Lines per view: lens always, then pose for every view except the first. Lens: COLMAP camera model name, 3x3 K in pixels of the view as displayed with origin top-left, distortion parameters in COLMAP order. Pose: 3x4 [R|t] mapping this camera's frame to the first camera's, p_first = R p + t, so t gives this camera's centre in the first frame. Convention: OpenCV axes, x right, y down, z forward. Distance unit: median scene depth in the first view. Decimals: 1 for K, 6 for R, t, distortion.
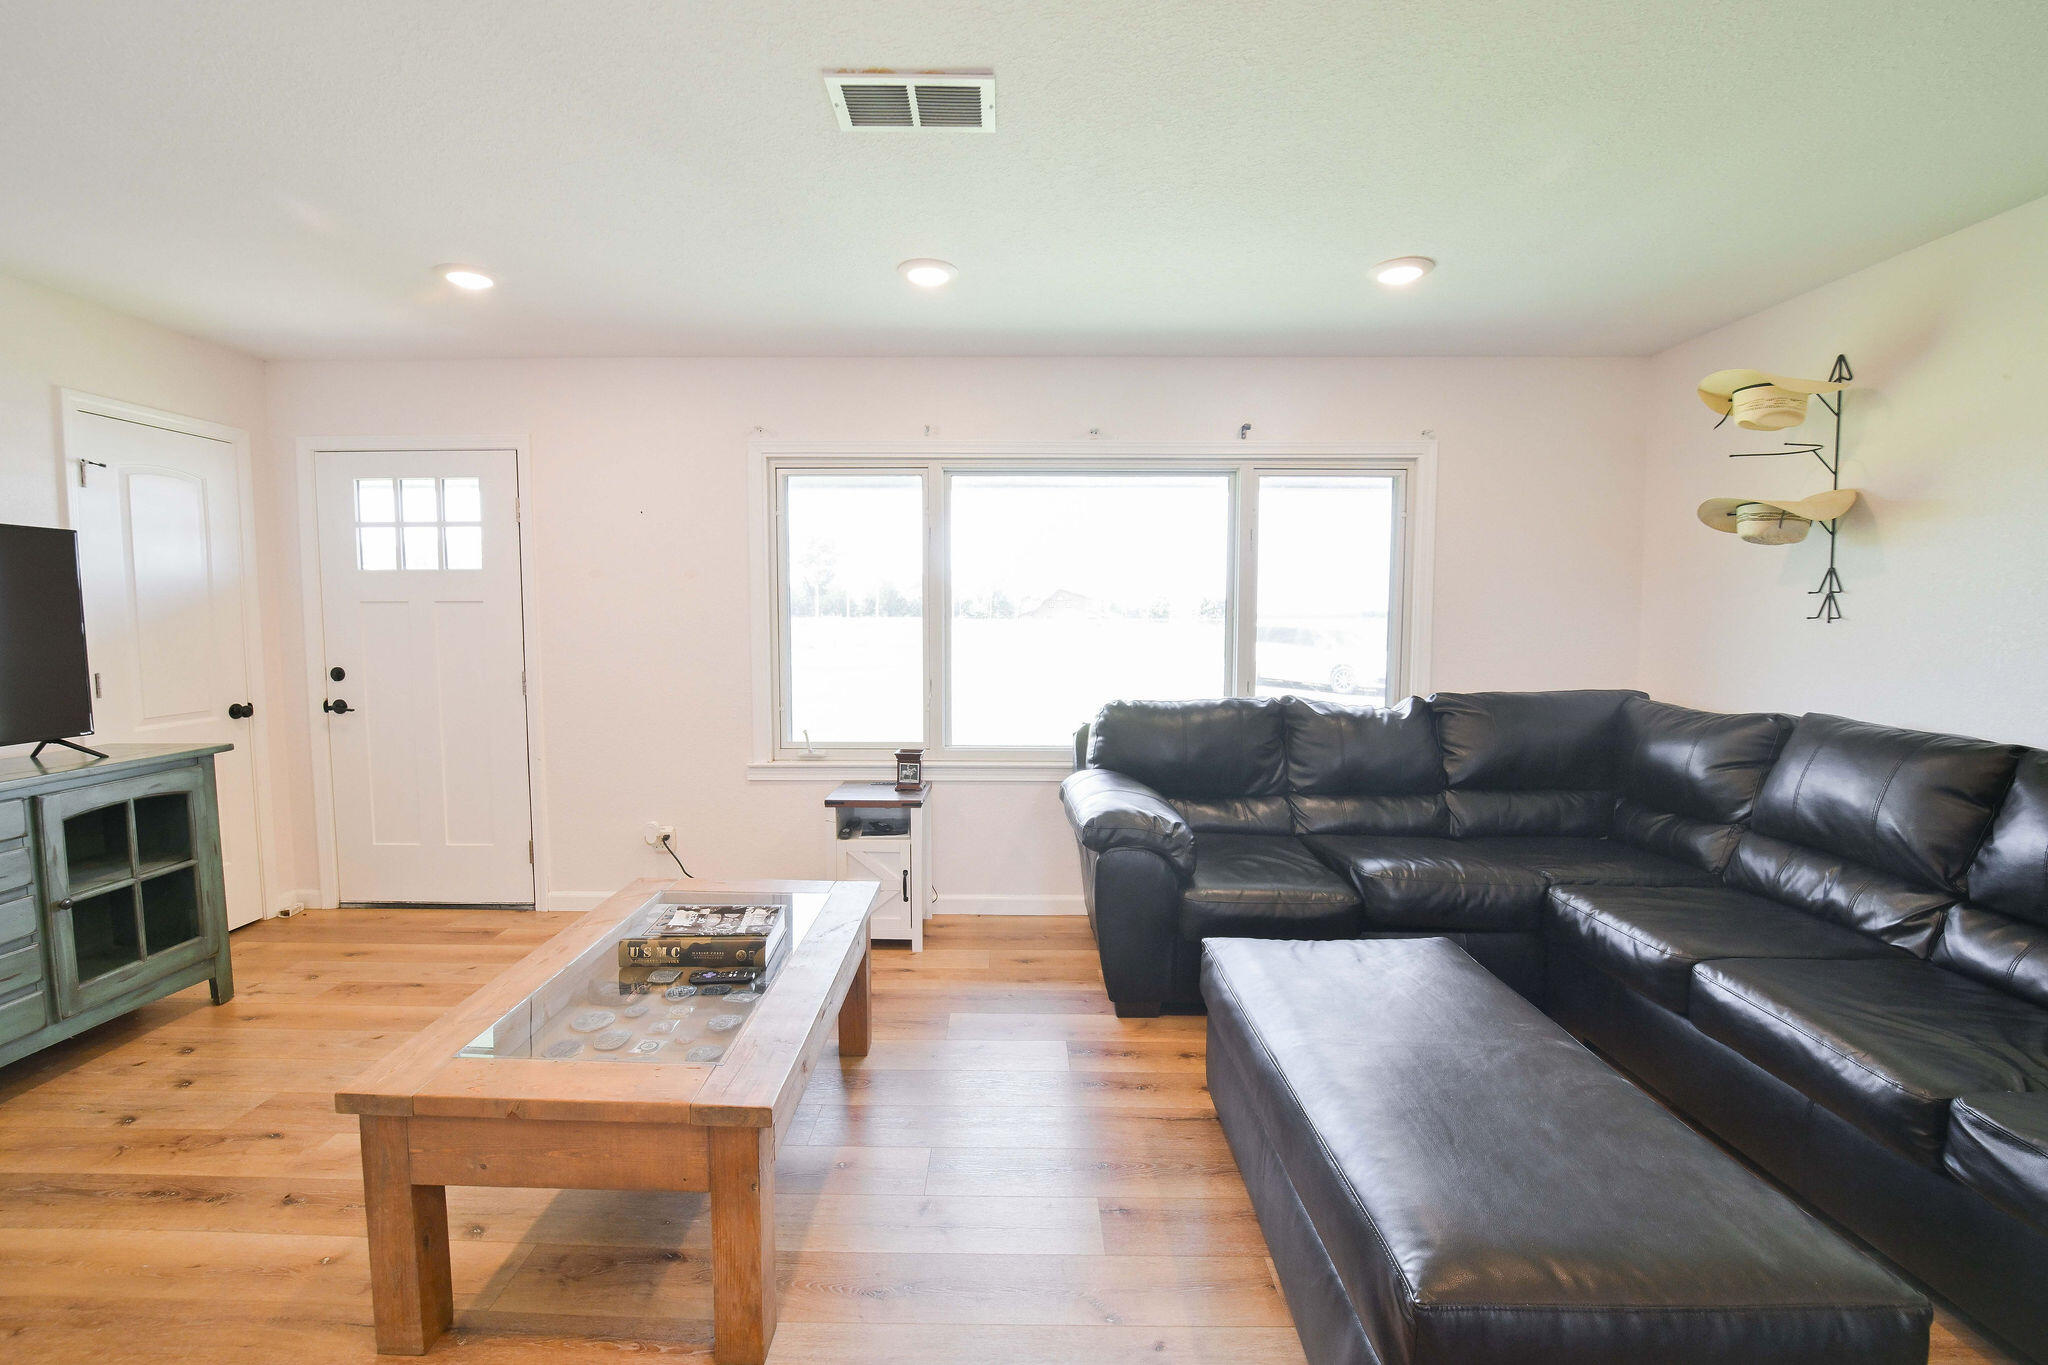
lens RADIAL K [[867.9, 0, 1024.0], [0, 867.9, 682.5], [0, 0, 1]] dist [-0.001240, -0.000147]
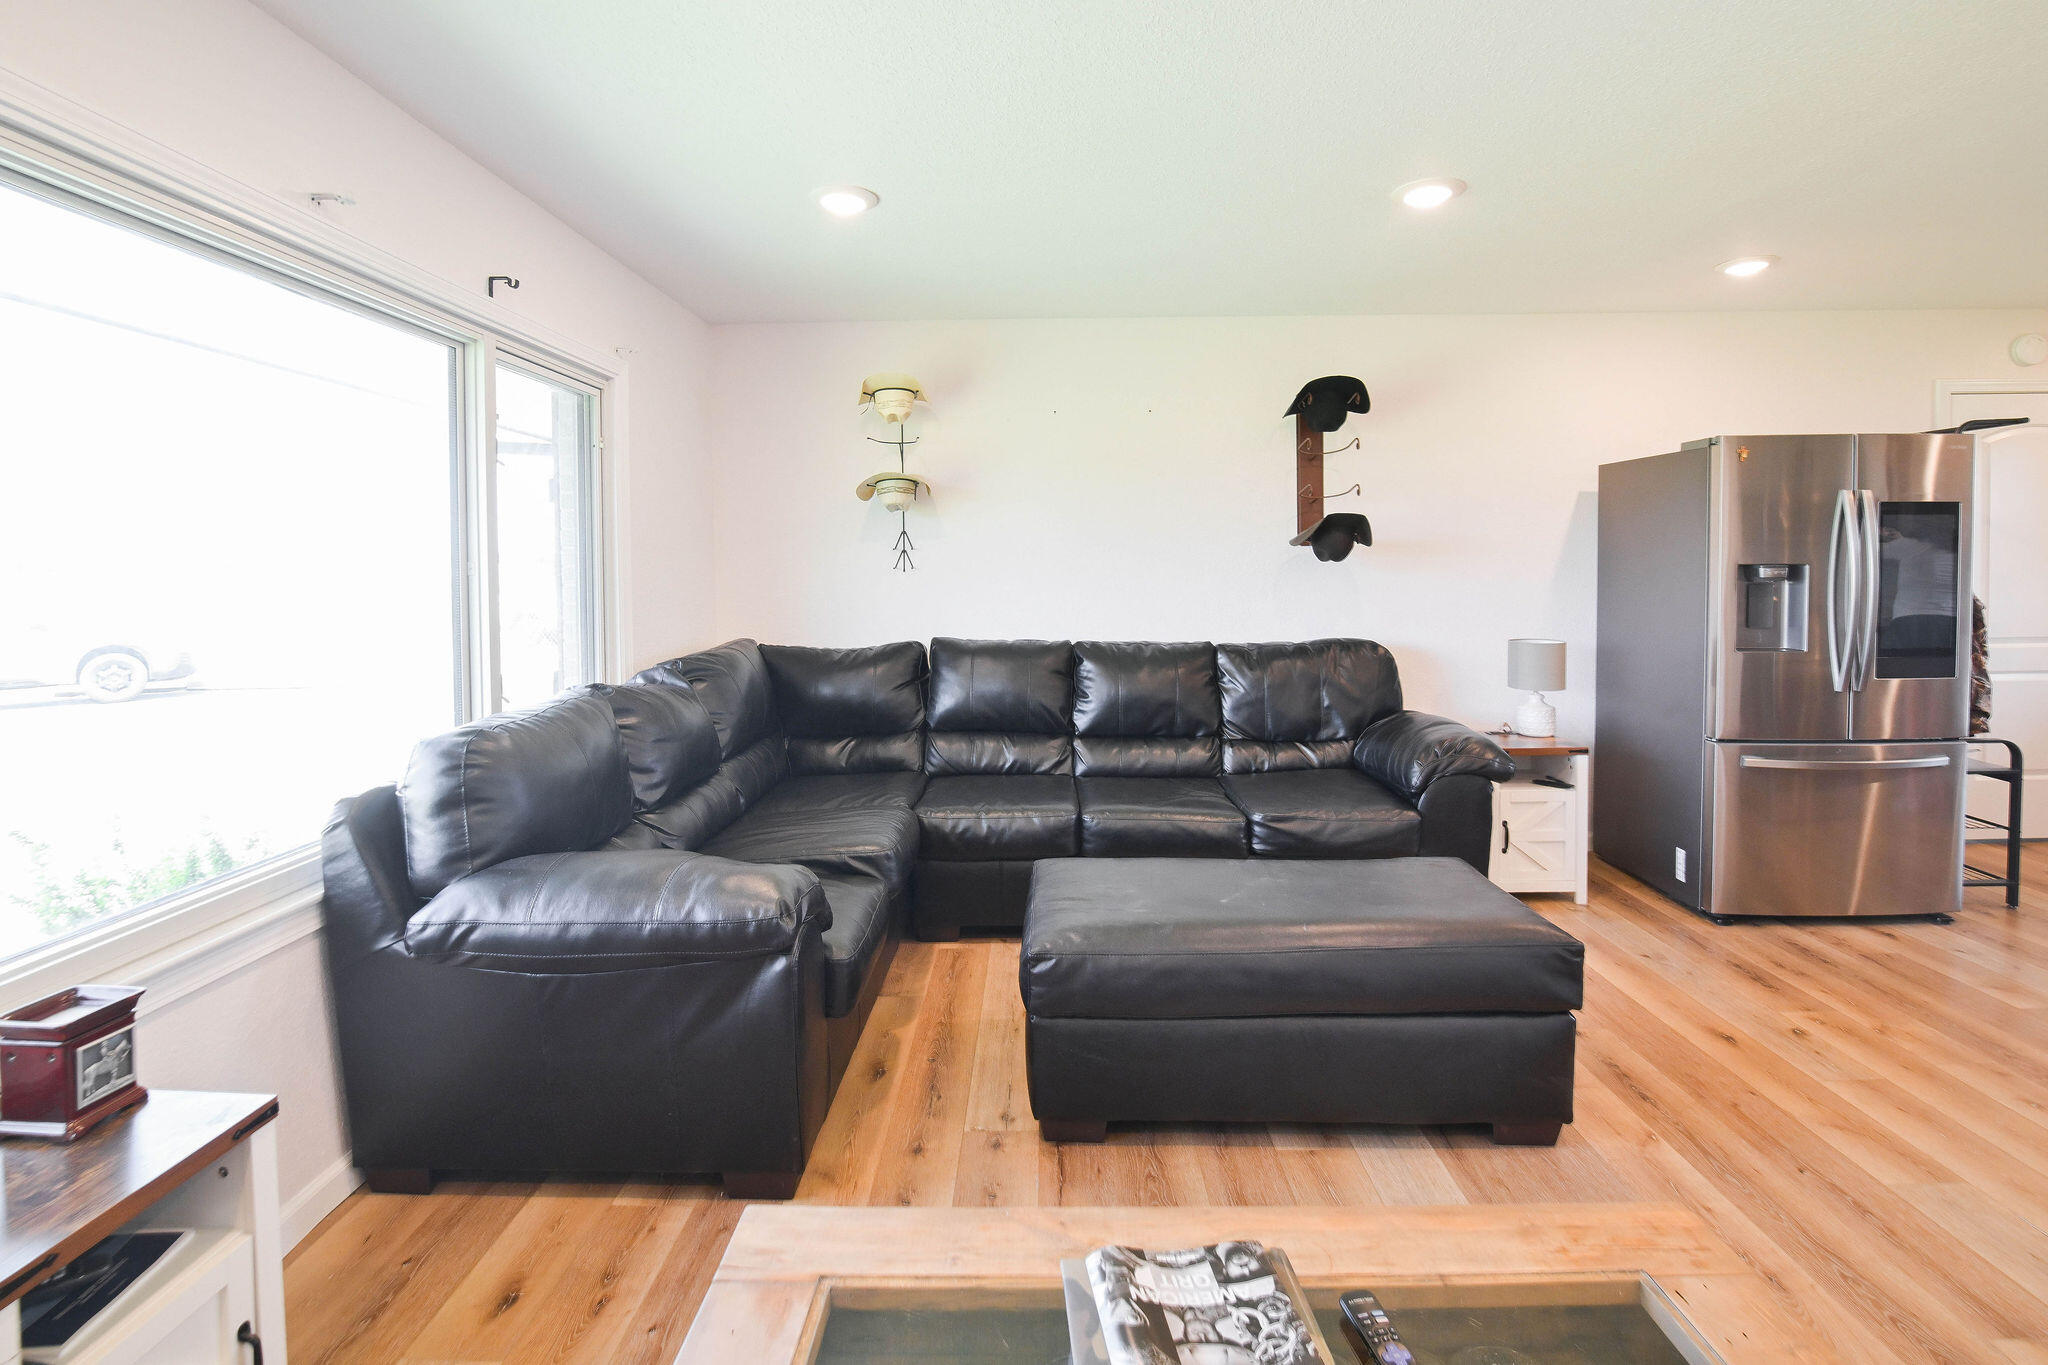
lens RADIAL K [[962.5, 0, 1024.2], [0, 962.5, 597.4], [0, 0, 1]] dist [-0.000715, -0.000104]
pose [[0.034090, -0.039442, 0.998640, -0.570699], [0.085299, 0.995690, 0.036414, -0.066648], [-0.995772, 0.083942, 0.037308, 0.758352]]
